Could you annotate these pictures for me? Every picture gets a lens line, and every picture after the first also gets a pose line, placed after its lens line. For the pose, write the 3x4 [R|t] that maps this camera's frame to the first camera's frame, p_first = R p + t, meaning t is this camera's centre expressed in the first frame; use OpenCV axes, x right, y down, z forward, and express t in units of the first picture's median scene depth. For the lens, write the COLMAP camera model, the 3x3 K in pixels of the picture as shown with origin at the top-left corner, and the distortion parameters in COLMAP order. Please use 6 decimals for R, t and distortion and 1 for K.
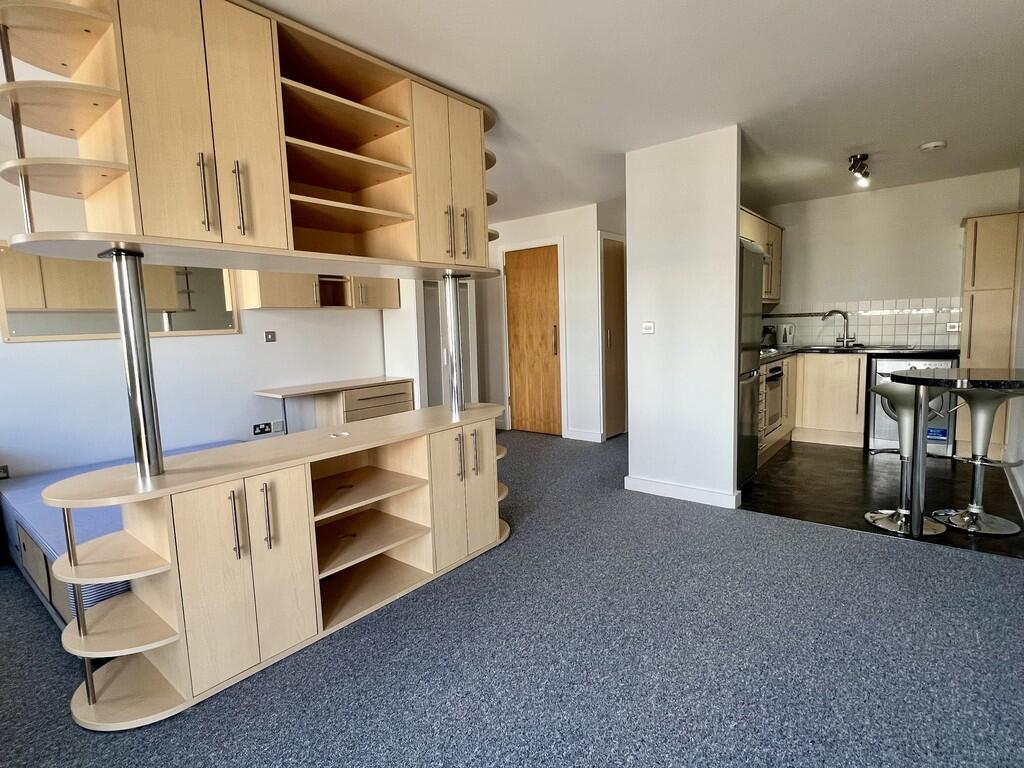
lens RADIAL K [[521.3, 0, 506.7], [0, 521.3, 383.6], [0, 0, 1]] dist [-0.013619, 0.000714]
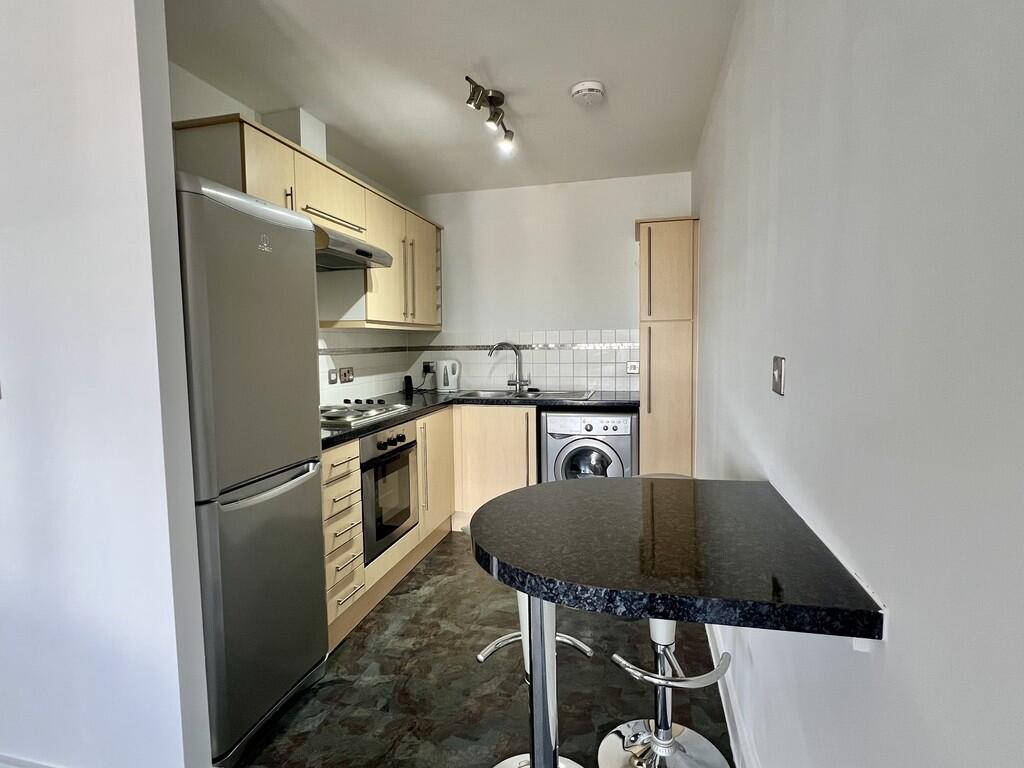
lens RADIAL K [[521.3, 0, 514.1], [0, 521.3, 382.4], [0, 0, 1]] dist [-0.013619, 0.000714]
pose [[0.897108, -0.009857, 0.441701, 0.338404], [0.031166, 0.998672, -0.041012, -0.058127], [-0.440711, 0.050558, 0.896224, 0.357416]]
